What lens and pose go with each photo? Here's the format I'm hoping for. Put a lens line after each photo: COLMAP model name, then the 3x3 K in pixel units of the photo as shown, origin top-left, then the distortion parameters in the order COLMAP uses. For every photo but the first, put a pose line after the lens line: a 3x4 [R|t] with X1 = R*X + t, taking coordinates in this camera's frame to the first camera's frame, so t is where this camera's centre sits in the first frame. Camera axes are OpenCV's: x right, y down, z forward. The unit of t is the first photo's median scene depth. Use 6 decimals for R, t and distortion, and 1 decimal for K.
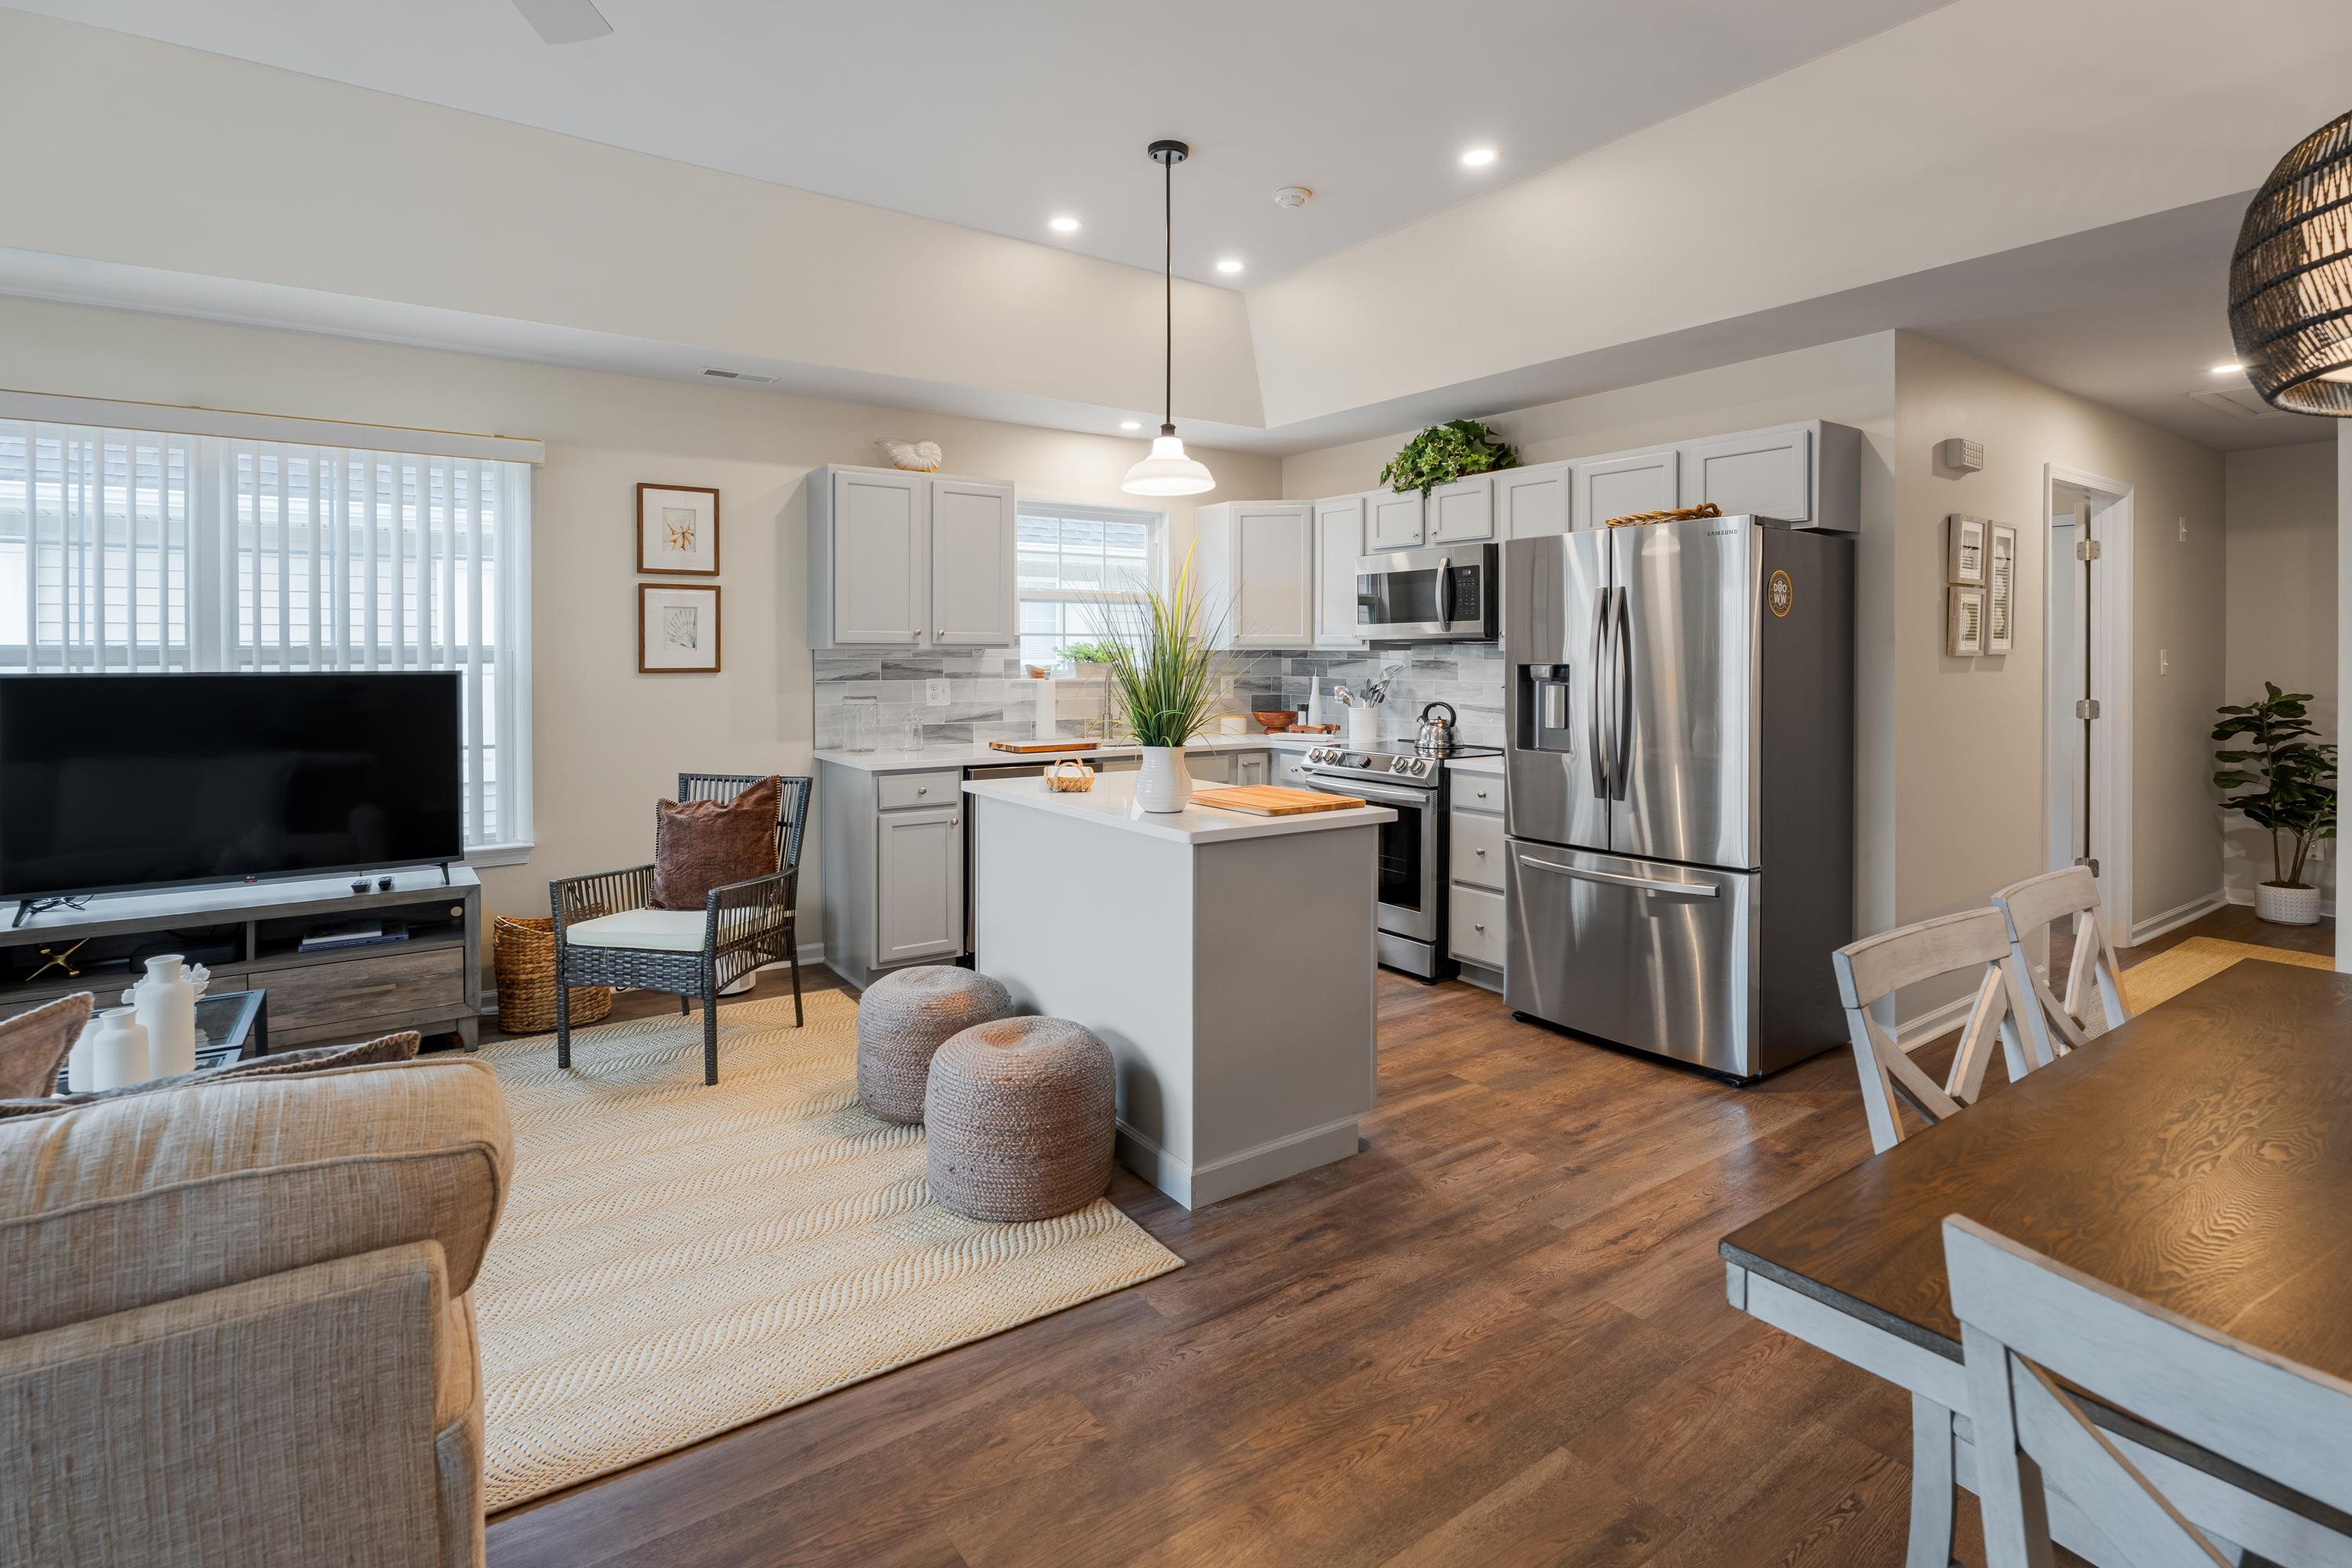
lens RADIAL K [[1146.4, 0, 1173.1], [0, 1146.4, 658.4], [0, 0, 1]] dist [-0.002585, -0.004088]
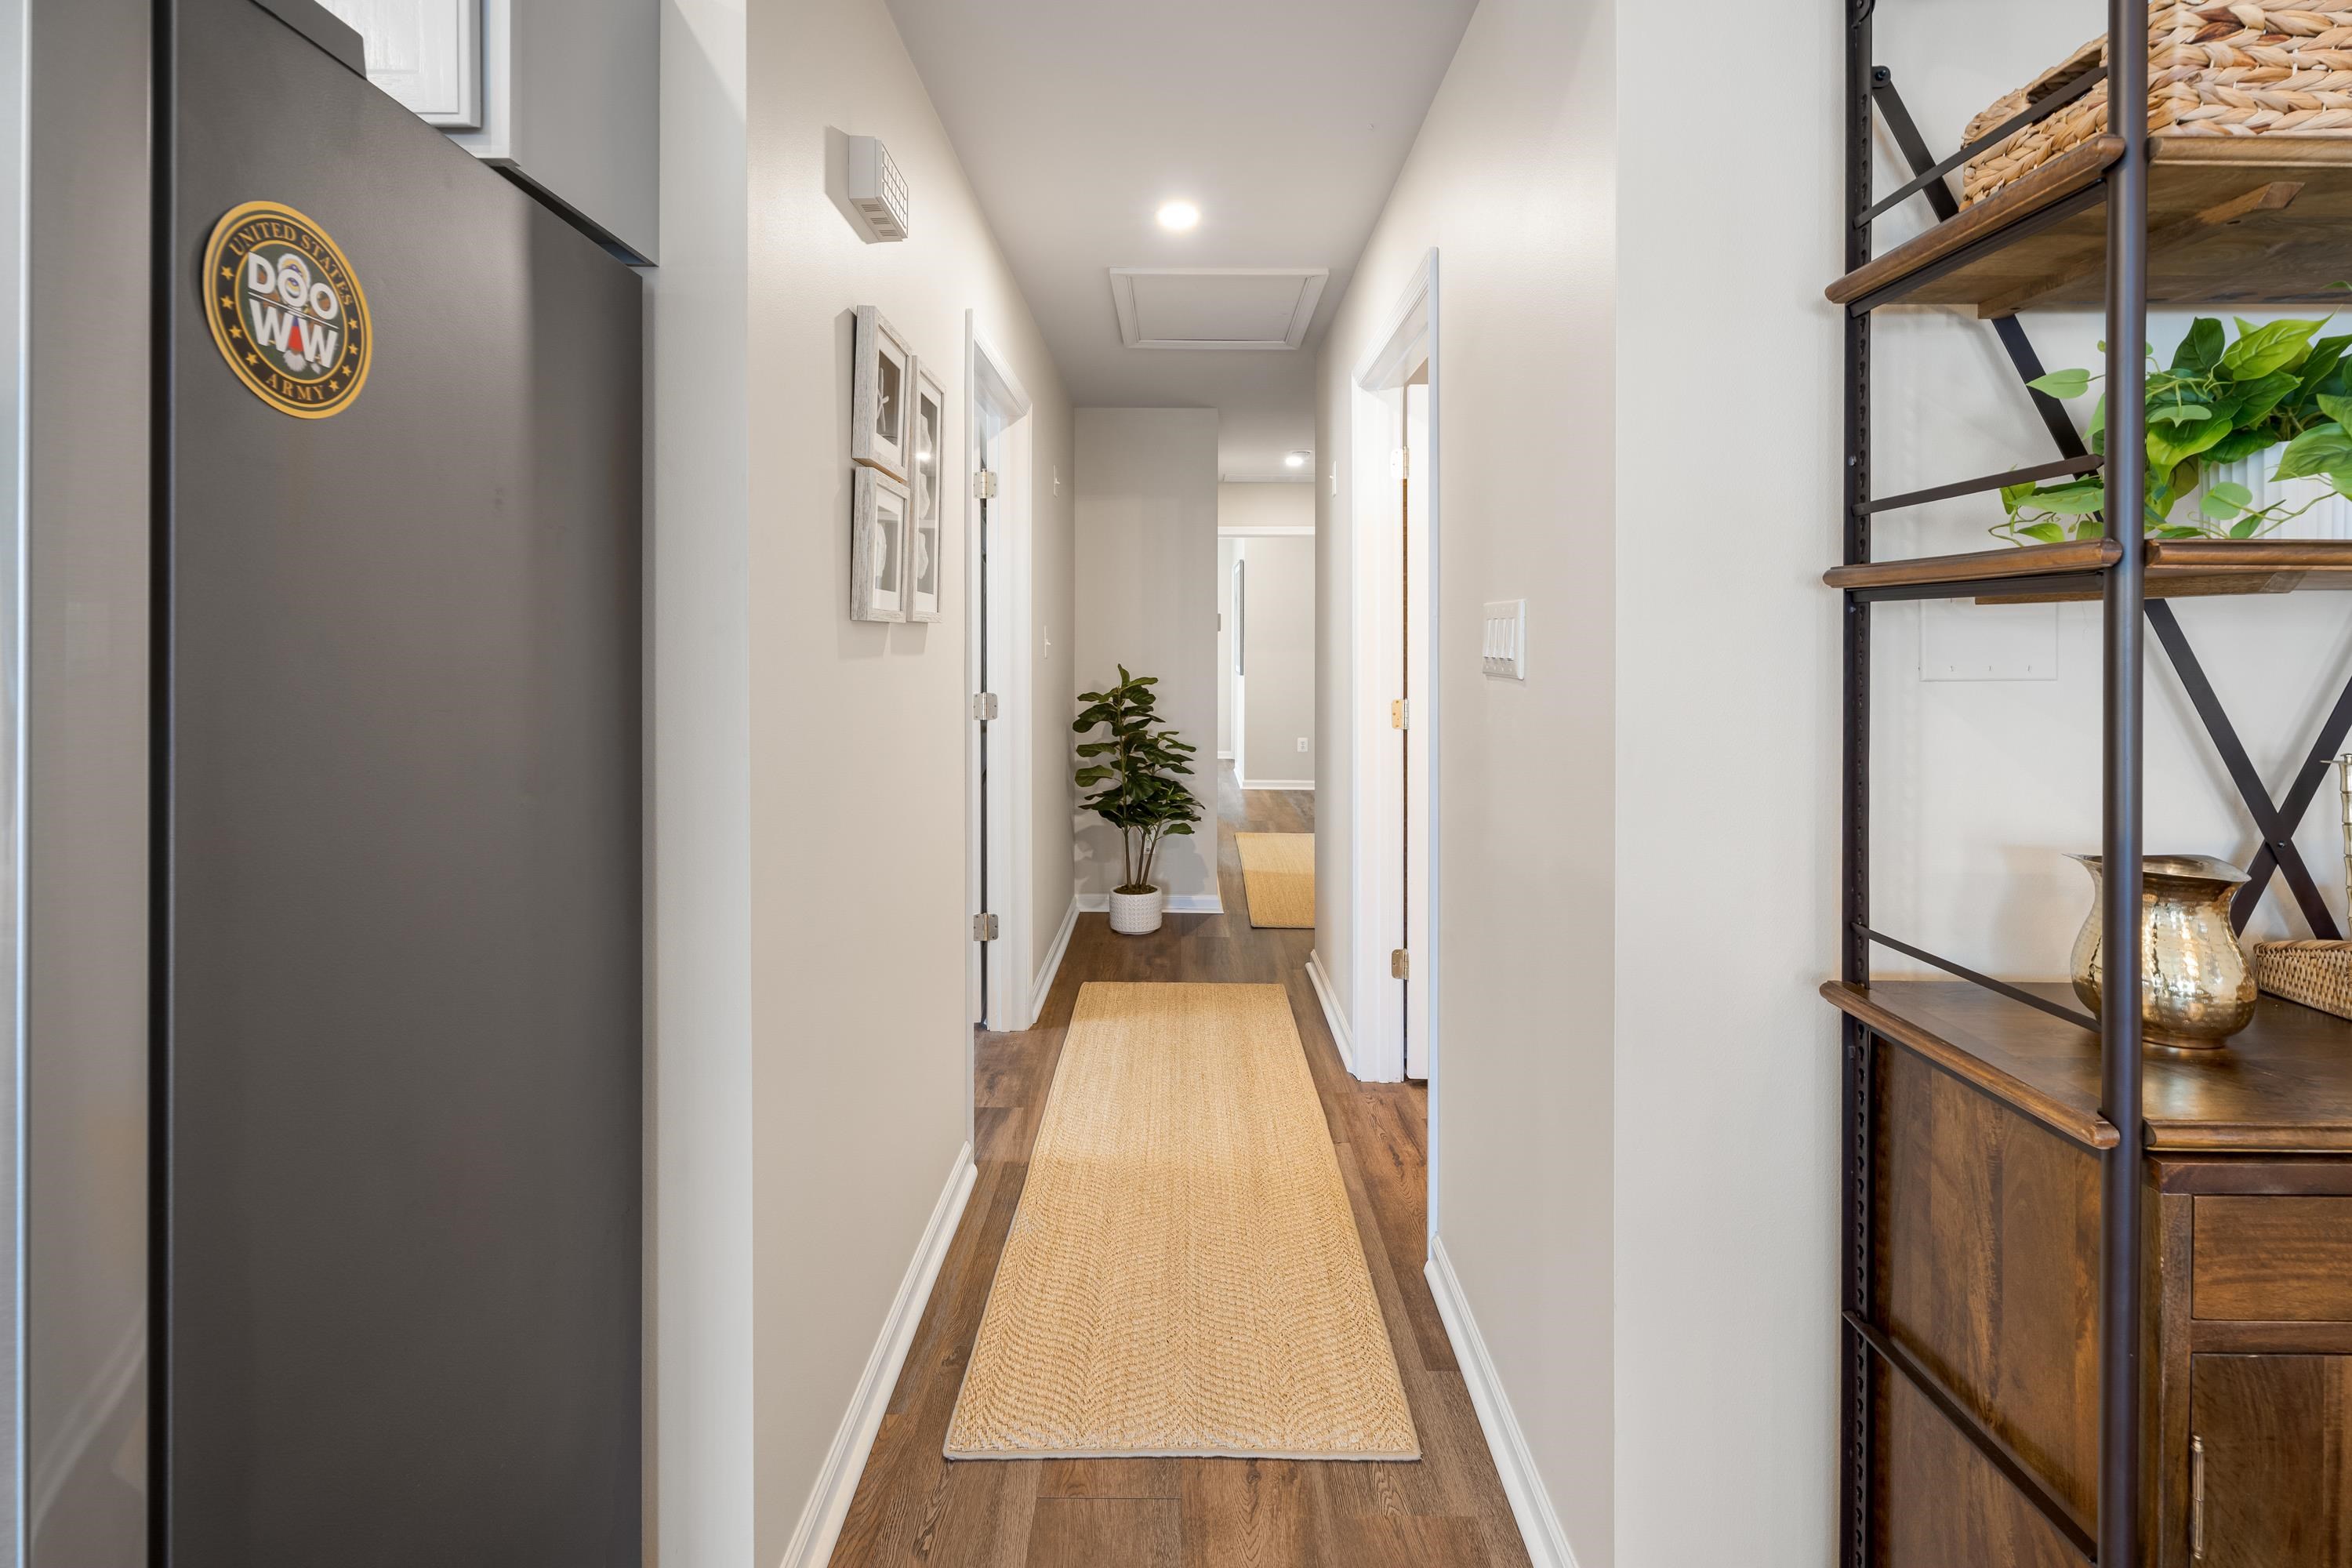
lens RADIAL K [[1146.4, 0, 1226.3], [0, 1146.4, 692.0], [0, 0, 1]] dist [-0.002585, -0.004088]
pose [[0.559036, -0.028394, 0.828657, 0.352329], [-0.010263, 0.999100, 0.041158, 0.005573], [-0.829080, -0.031514, 0.558242, 0.578291]]
